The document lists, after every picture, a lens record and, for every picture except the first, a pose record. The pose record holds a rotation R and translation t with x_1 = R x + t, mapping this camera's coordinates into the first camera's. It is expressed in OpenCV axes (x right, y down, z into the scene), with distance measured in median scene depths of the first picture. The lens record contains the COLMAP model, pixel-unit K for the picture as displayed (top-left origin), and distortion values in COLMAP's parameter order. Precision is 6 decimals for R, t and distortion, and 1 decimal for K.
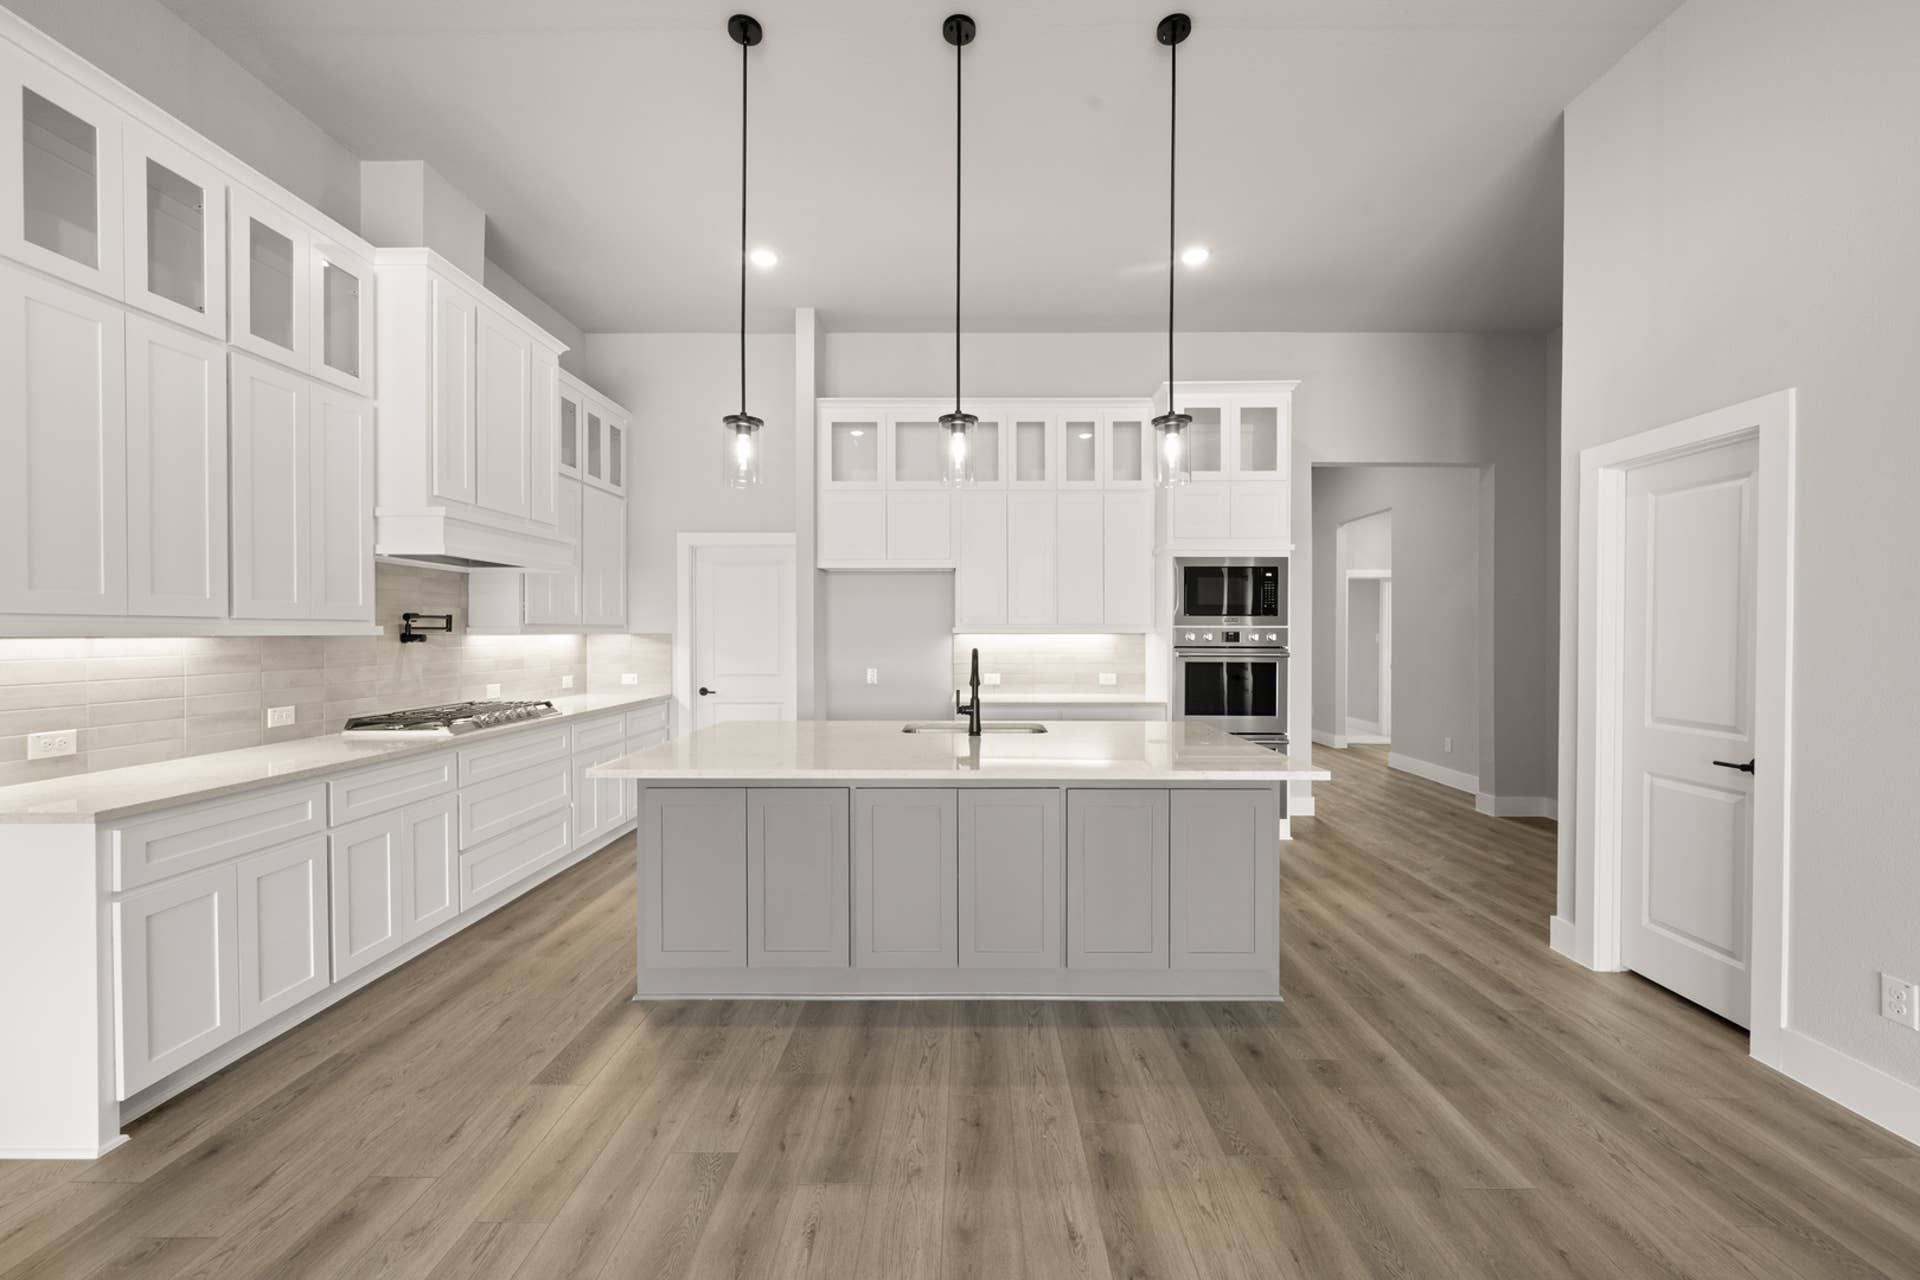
lens RADIAL K [[751.7, 0, 966.7], [0, 751.7, 638.6], [0, 0, 1]] dist [-0.000140, 0.000607]
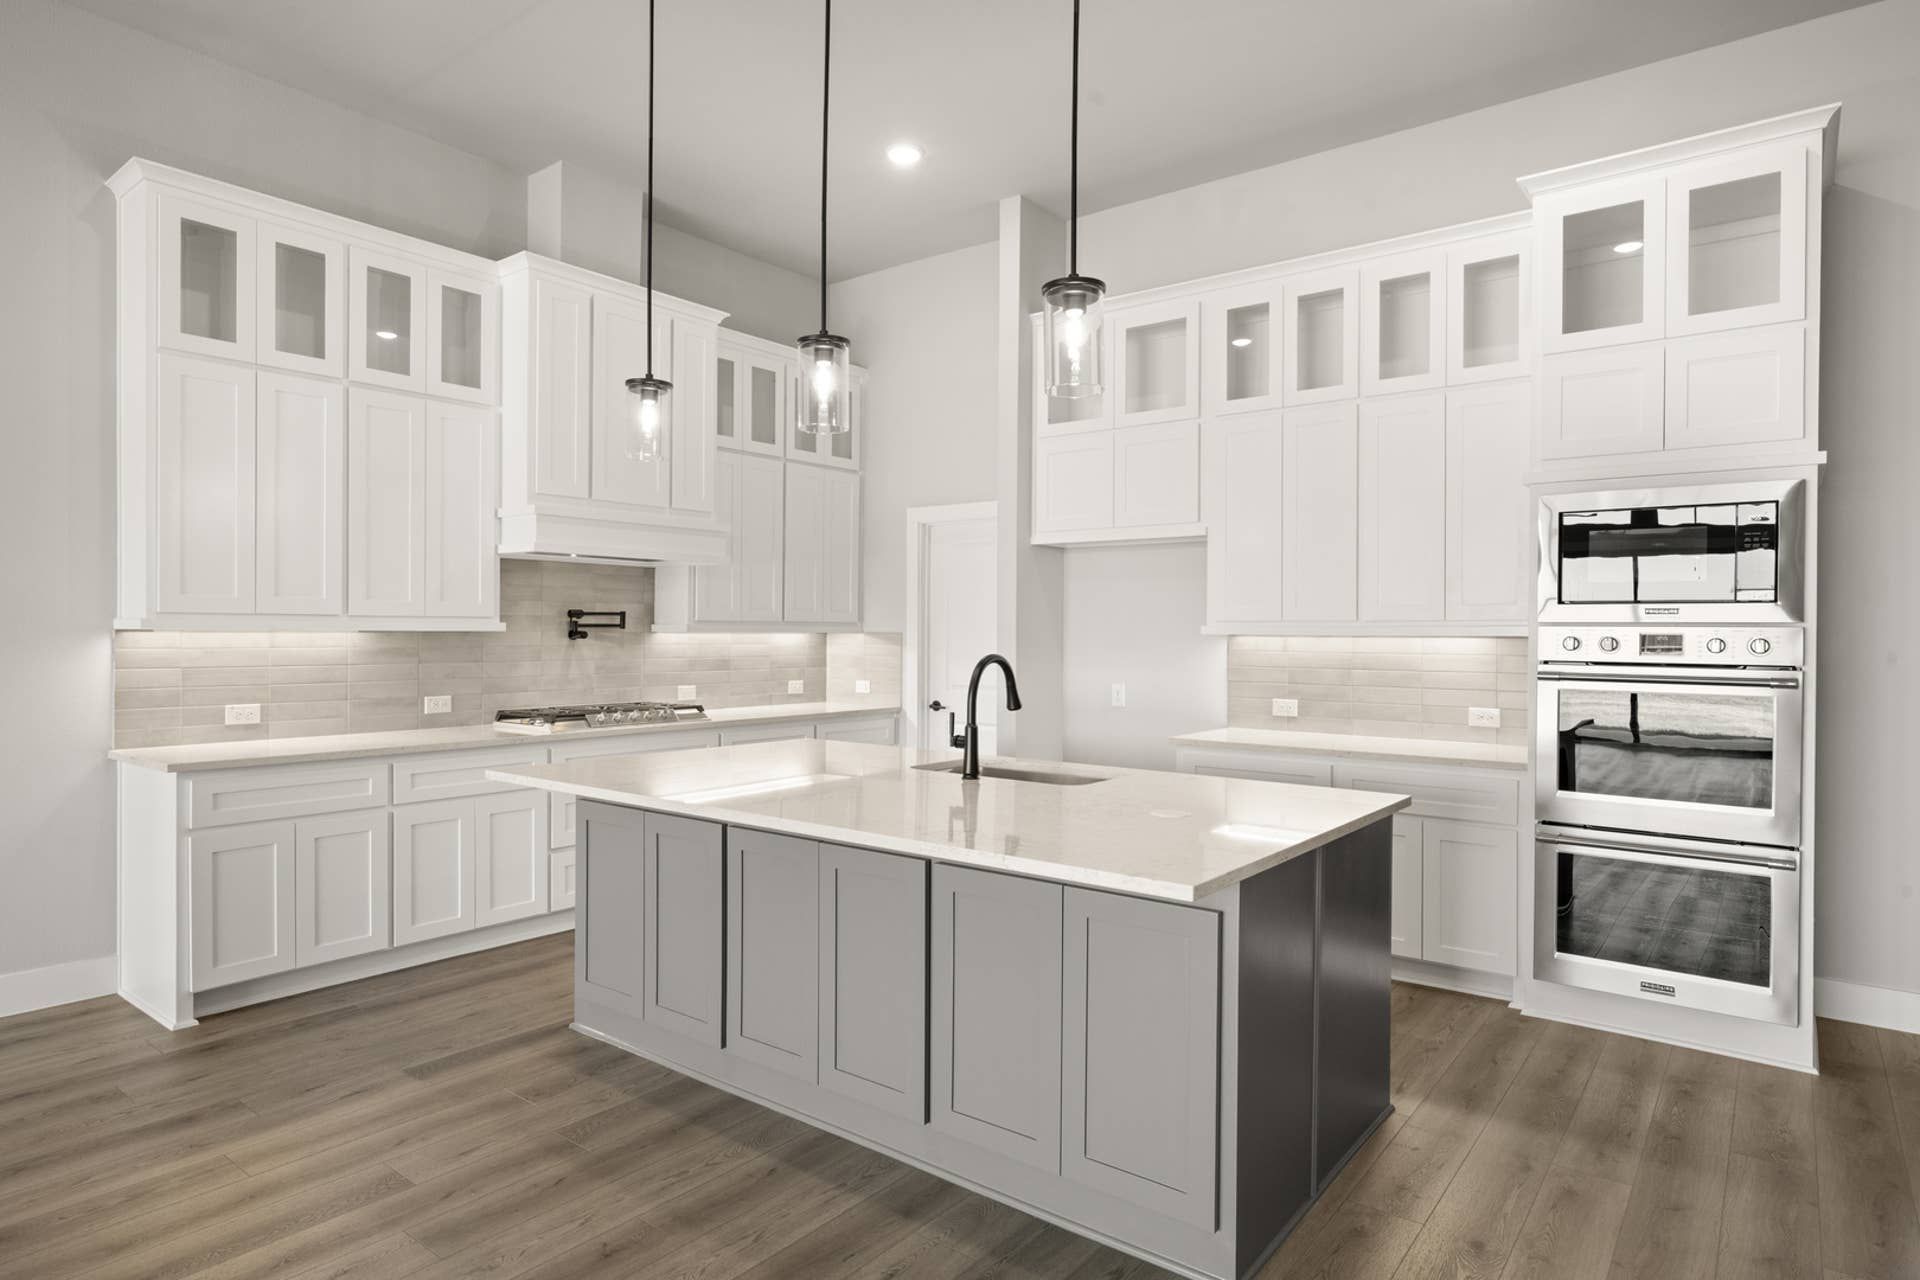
lens RADIAL K [[1067.8, 0, 975.2], [0, 1067.8, 635.6], [0, 0, 1]] dist [0.002625, -0.002939]
pose [[0.796876, 0.007161, -0.604100, 0.616990], [-0.011291, 0.999932, -0.003041, -0.001451], [0.604037, 0.009245, 0.796903, 0.209538]]
